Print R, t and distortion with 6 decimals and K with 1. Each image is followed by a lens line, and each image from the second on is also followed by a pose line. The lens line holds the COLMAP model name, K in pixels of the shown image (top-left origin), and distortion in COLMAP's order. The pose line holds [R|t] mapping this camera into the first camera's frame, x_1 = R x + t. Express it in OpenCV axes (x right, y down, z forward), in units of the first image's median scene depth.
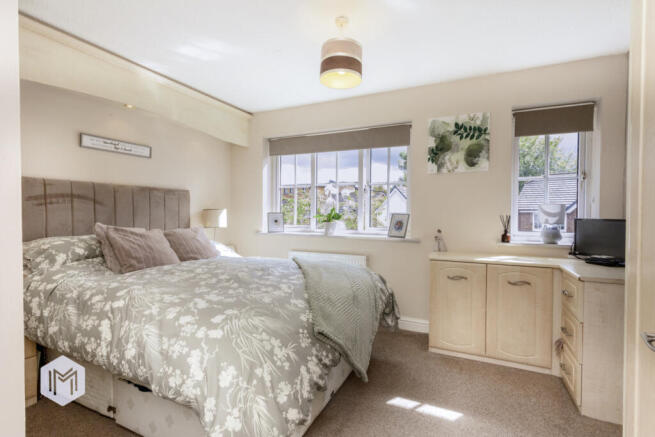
lens RADIAL K [[310.6, 0, 326.0], [0, 310.6, 216.2], [0, 0, 1]] dist [-0.000569, -0.000128]
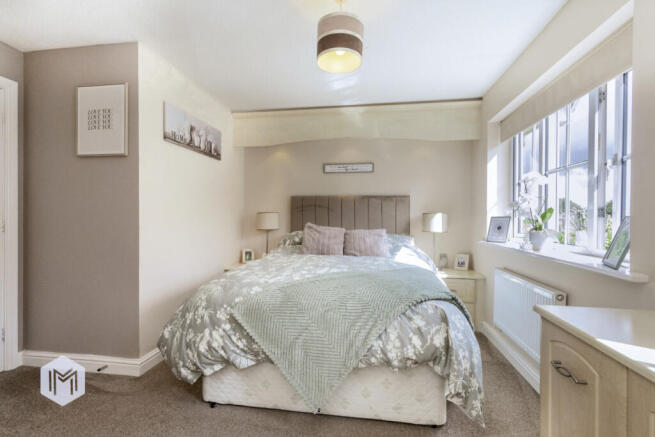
lens RADIAL K [[310.6, 0, 326.3], [0, 310.6, 219.1], [0, 0, 1]] dist [-0.000569, -0.000128]
pose [[0.280756, 0.009199, -0.959735, 0.609508], [-0.019715, 0.999798, 0.003815, -0.000567], [0.959577, 0.017850, 0.280881, 0.504341]]
